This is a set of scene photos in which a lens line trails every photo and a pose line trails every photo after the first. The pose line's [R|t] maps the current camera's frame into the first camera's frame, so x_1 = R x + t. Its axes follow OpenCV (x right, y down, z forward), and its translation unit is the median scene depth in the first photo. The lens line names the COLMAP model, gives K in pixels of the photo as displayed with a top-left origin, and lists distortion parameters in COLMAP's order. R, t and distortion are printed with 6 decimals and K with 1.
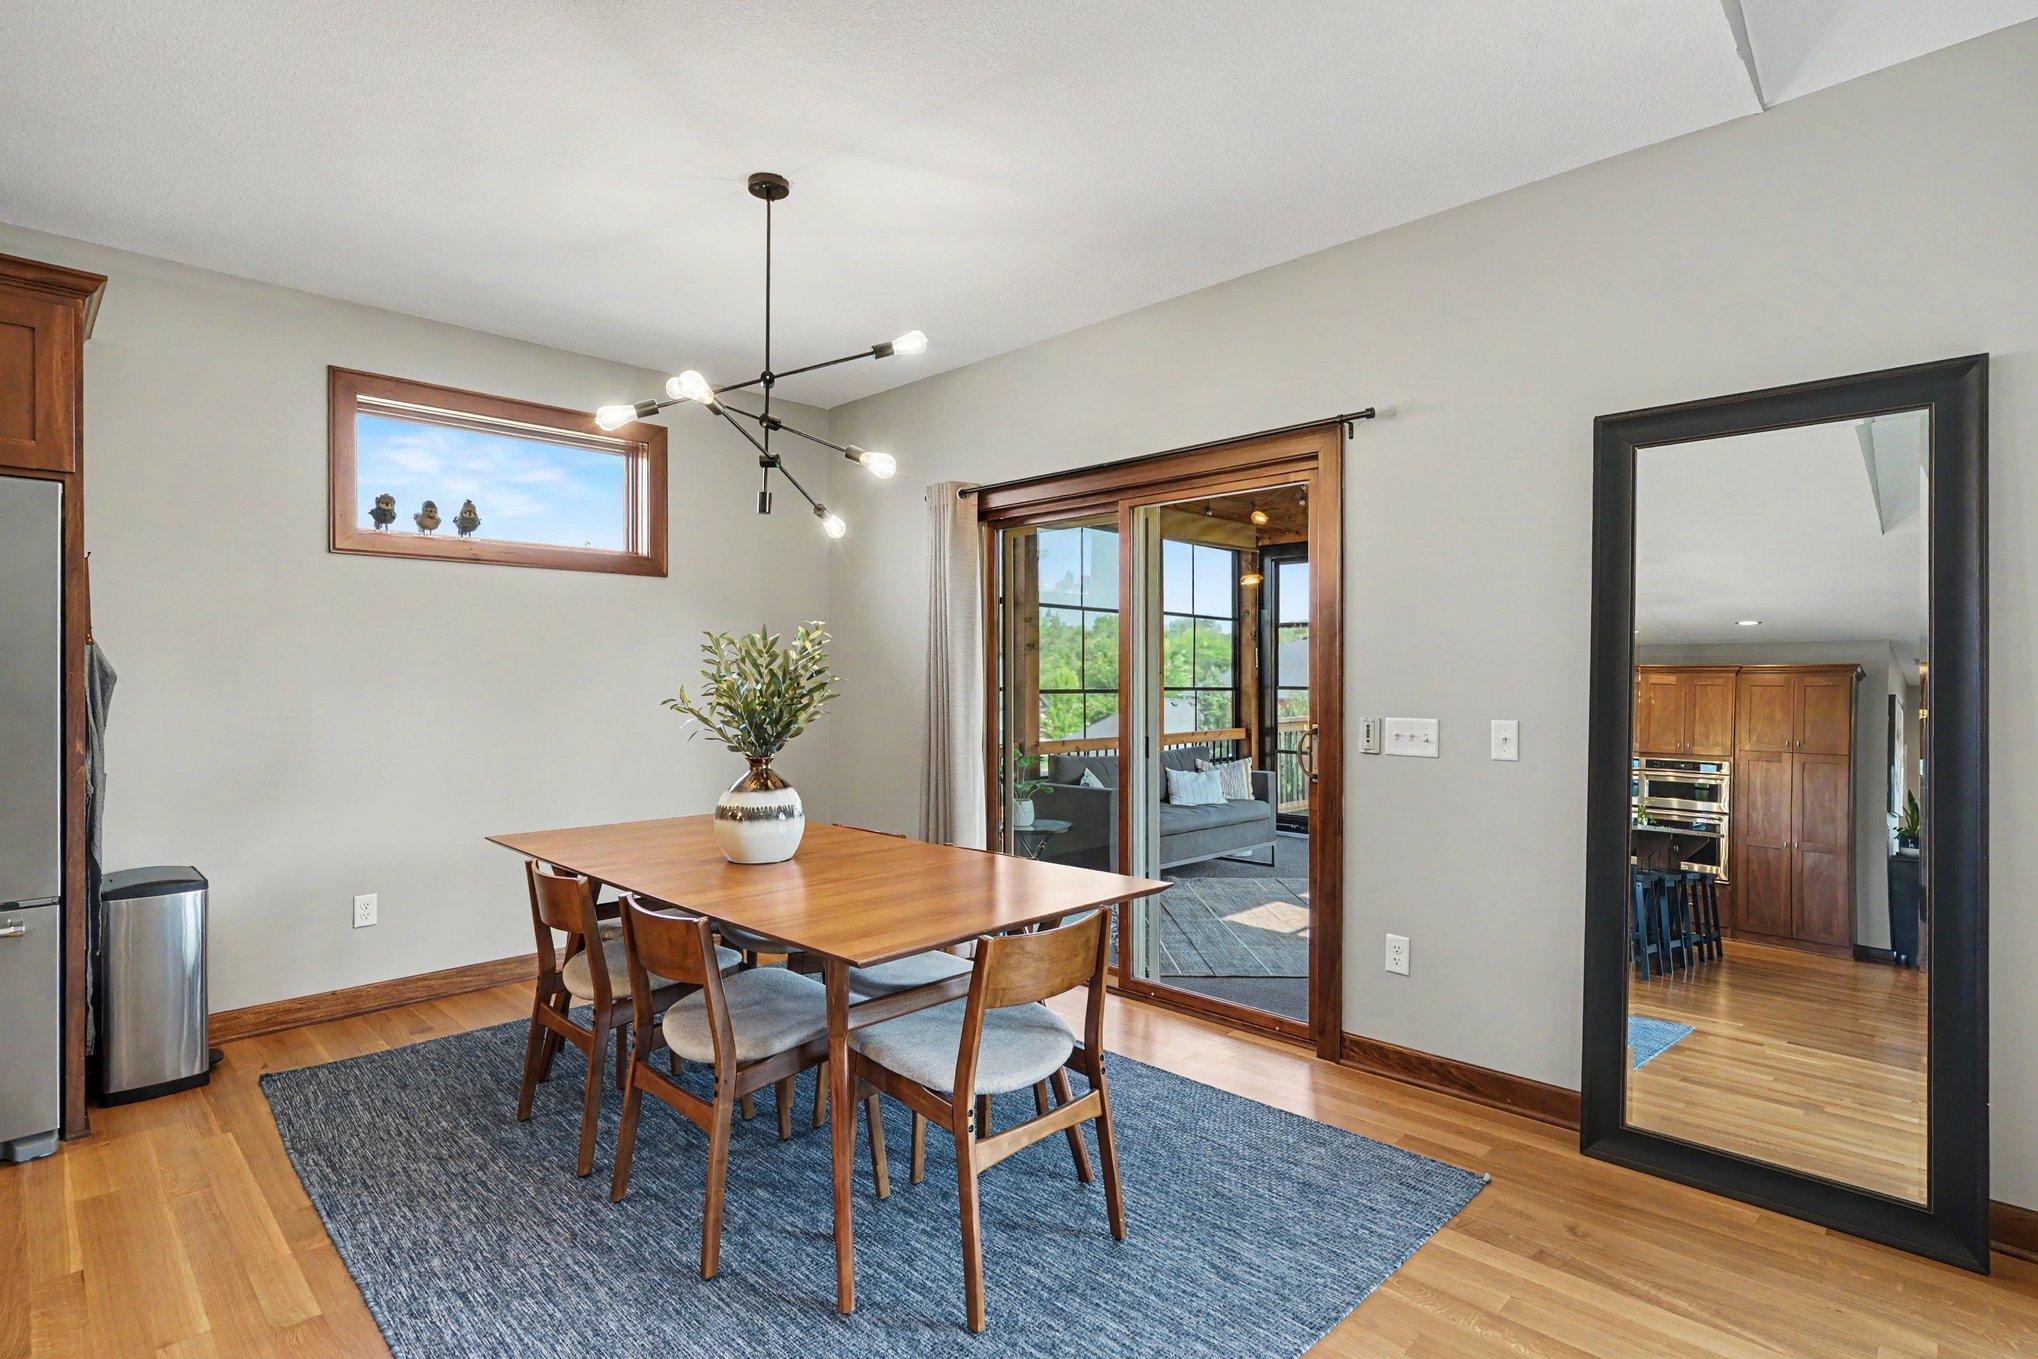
lens RADIAL K [[987.5, 0, 1025.7], [0, 987.5, 681.4], [0, 0, 1]] dist [-0.009665, 0.000044]
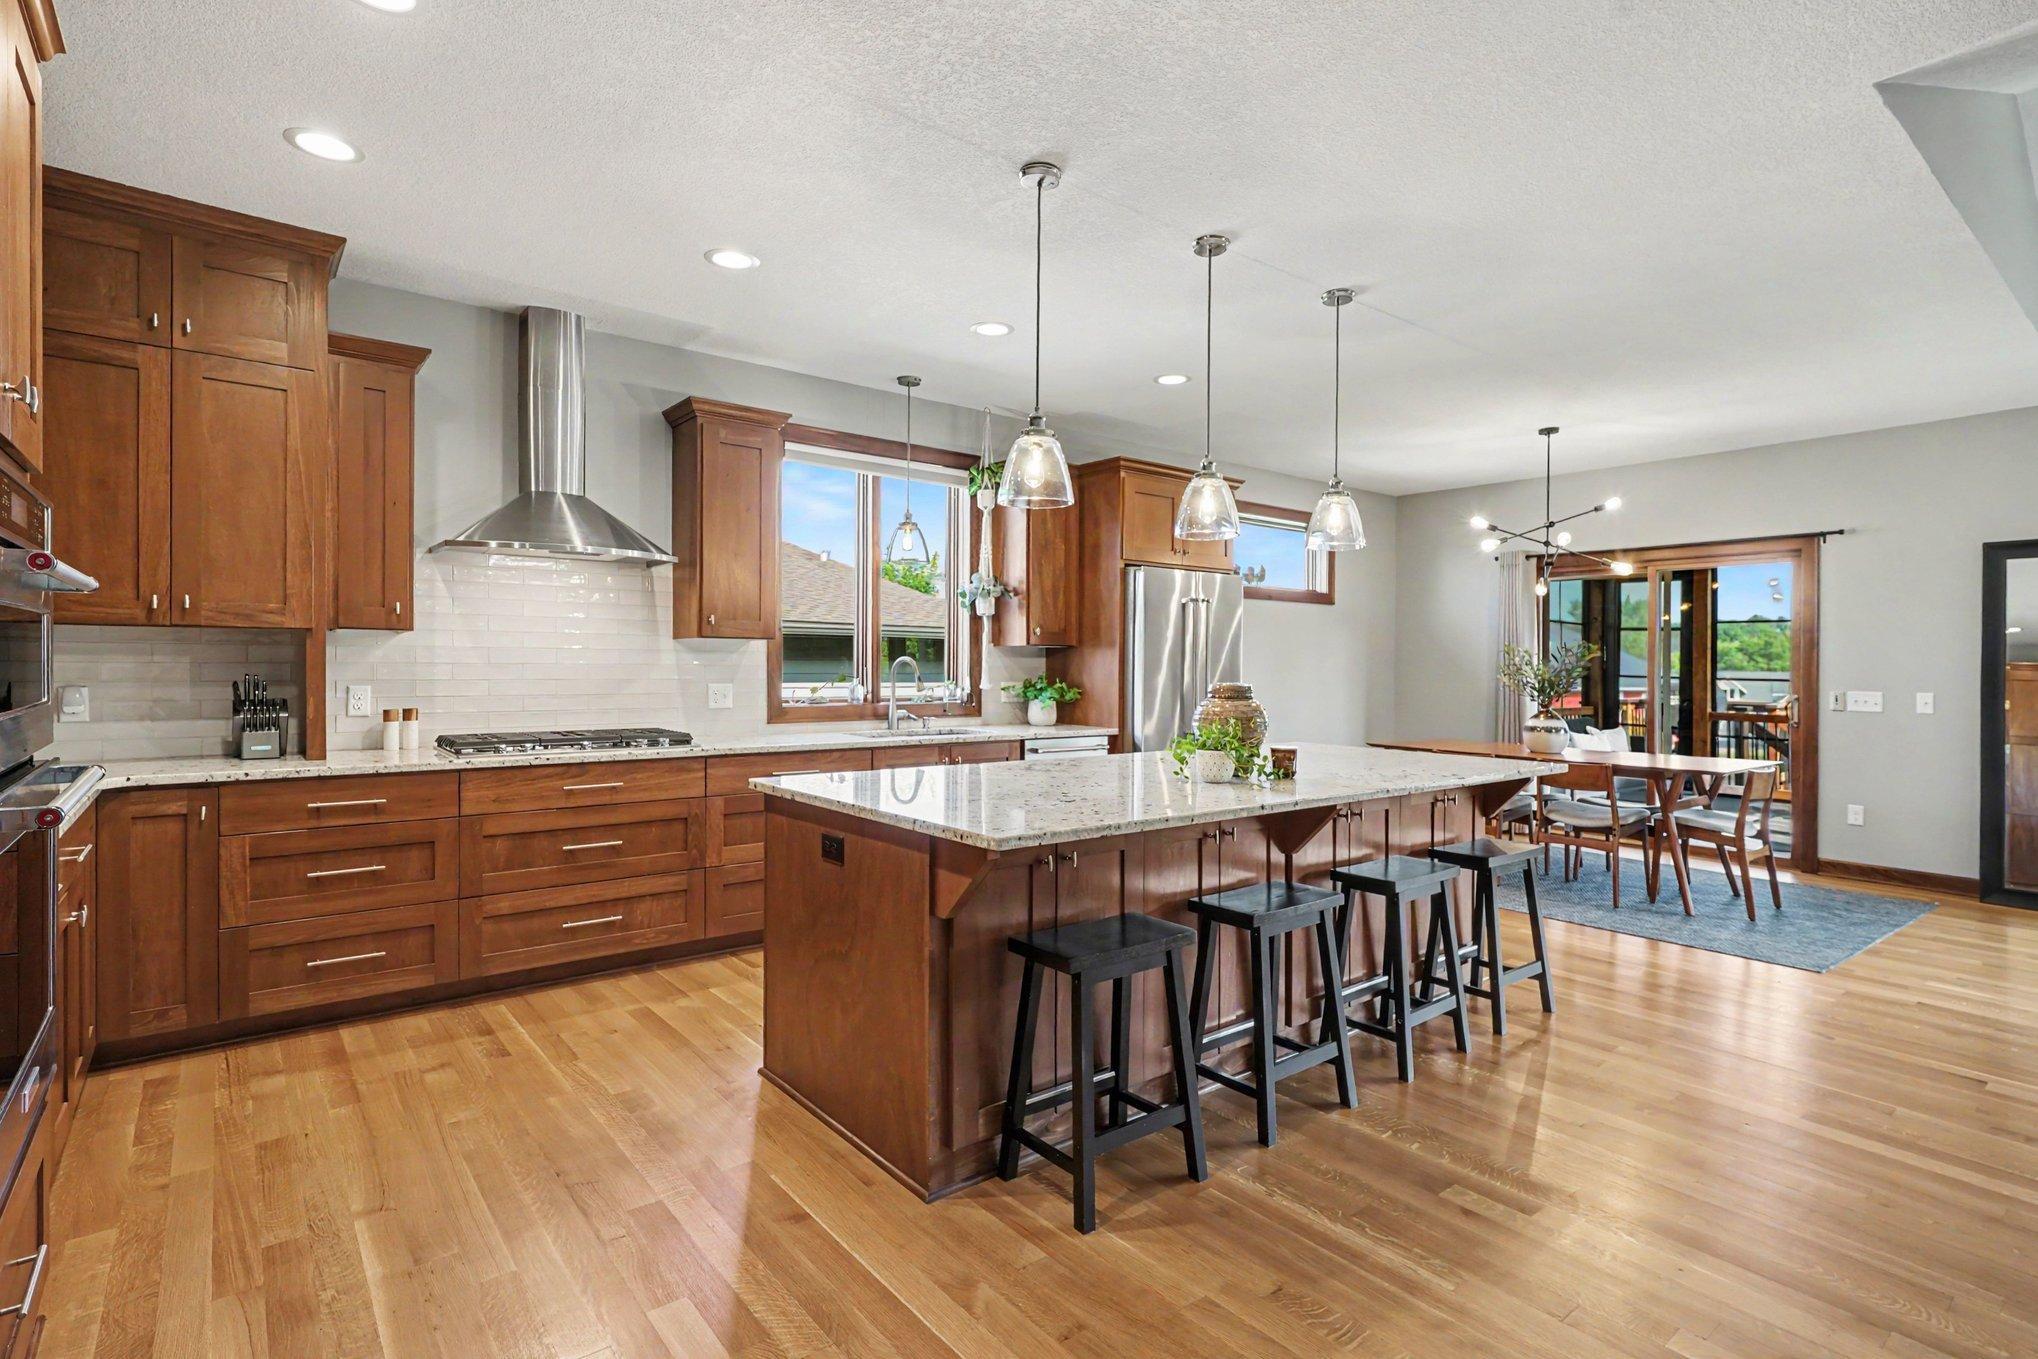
lens RADIAL K [[1012.0, 0, 1013.1], [0, 1012.0, 666.9], [0, 0, 1]] dist [-0.005940, -0.000230]
pose [[0.992066, 0.012276, -0.125114, -0.449616], [-0.012153, 0.999925, 0.001744, 0.002269], [0.125126, -0.000209, 0.992141, -0.513559]]
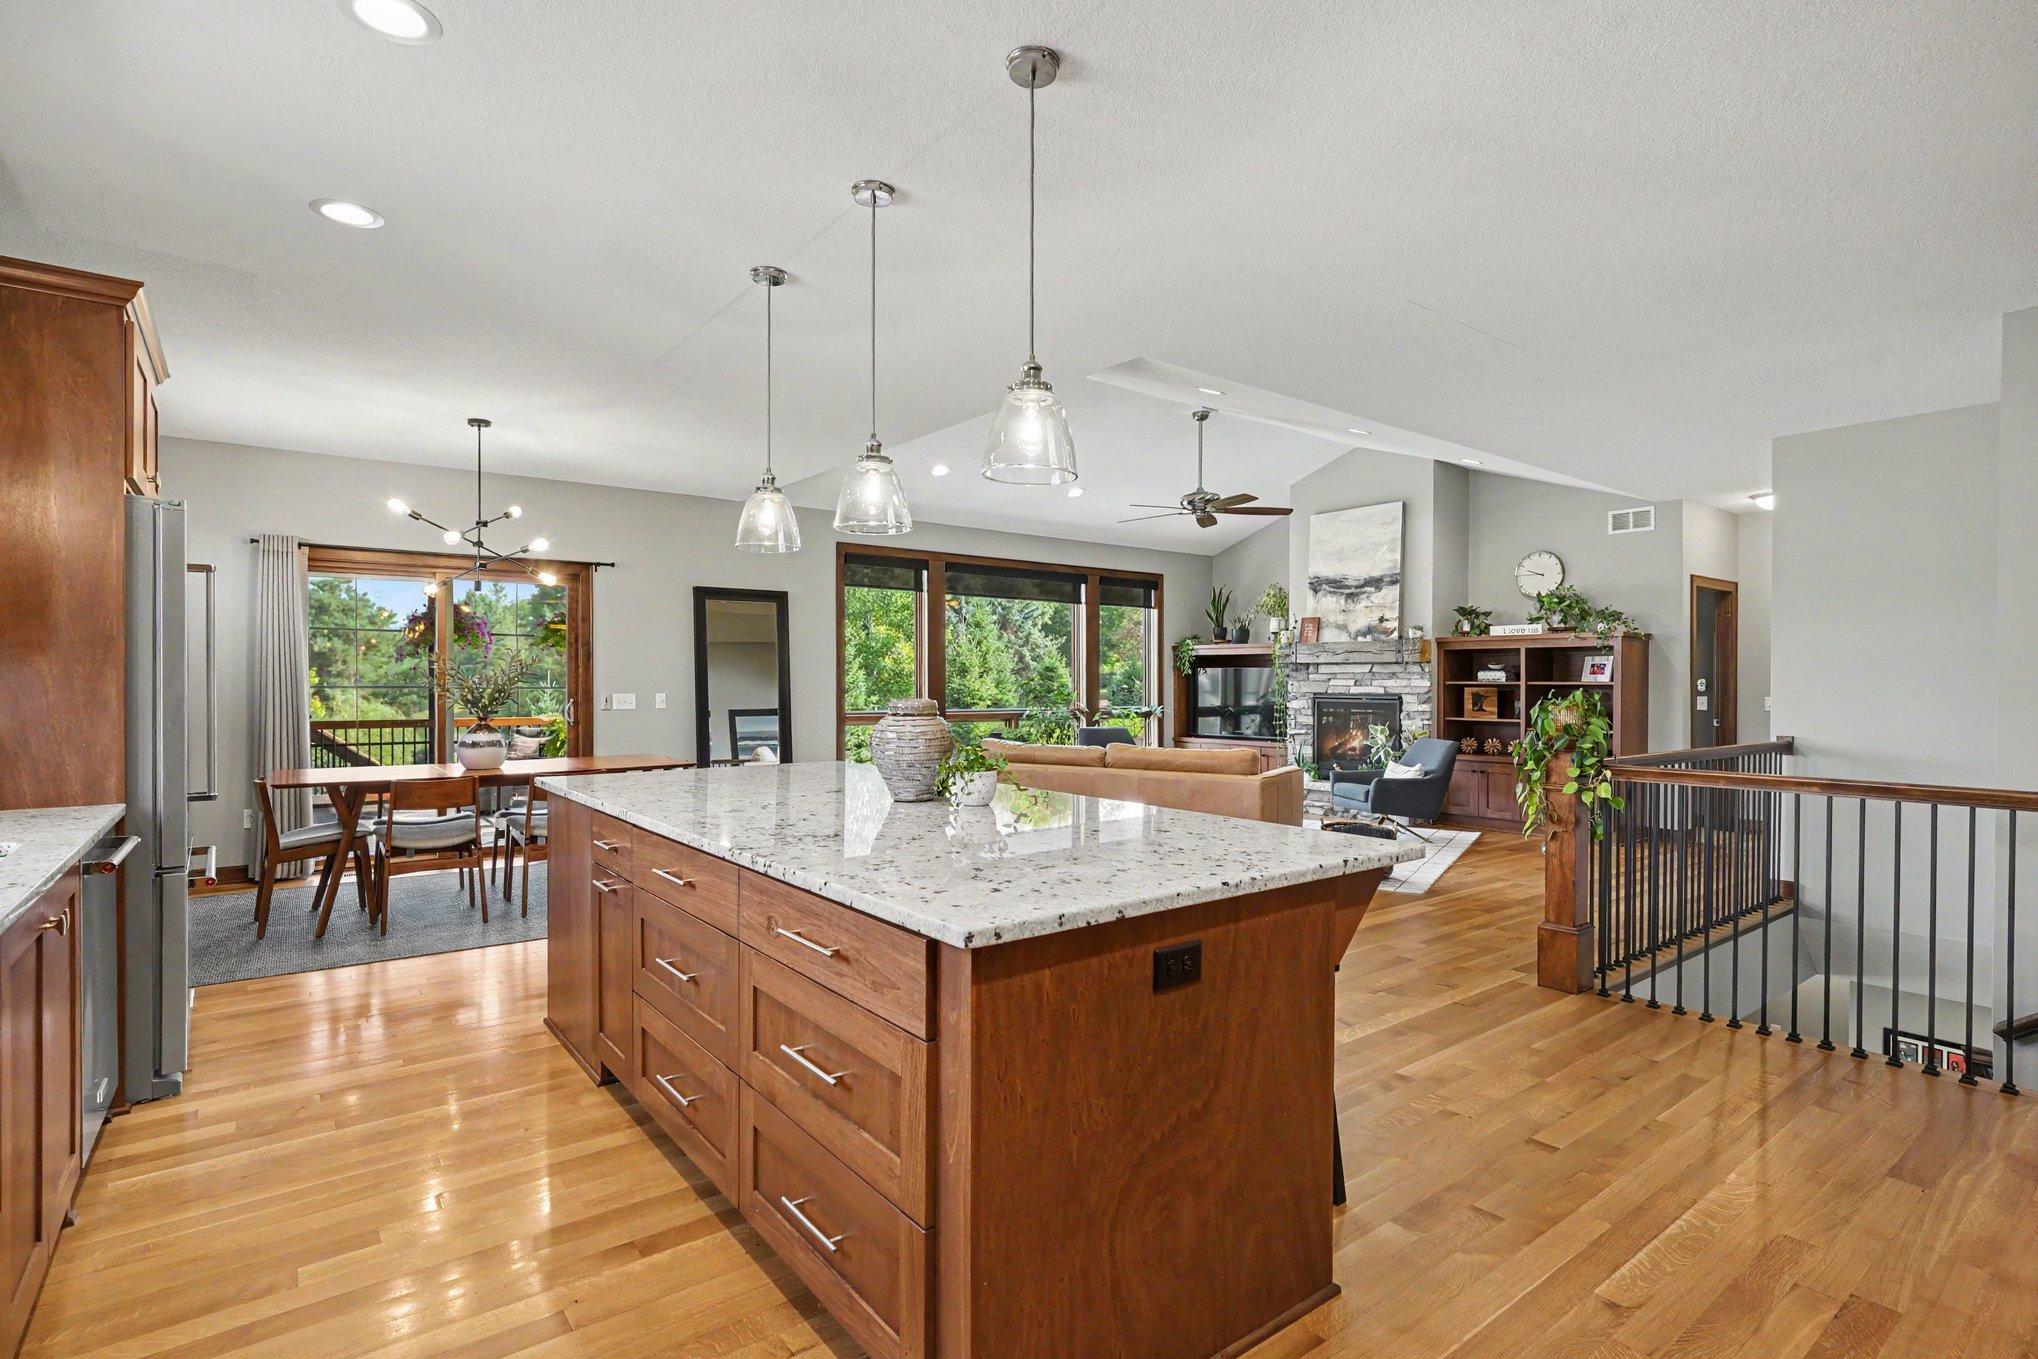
lens RADIAL K [[987.5, 0, 1014.9], [0, 987.5, 684.8], [0, 0, 1]] dist [-0.009665, 0.000044]
pose [[0.153770, -0.008360, 0.988071, -0.814993], [0.005300, 0.999957, 0.007636, 0.000583], [-0.988092, 0.004062, 0.153807, -0.136423]]
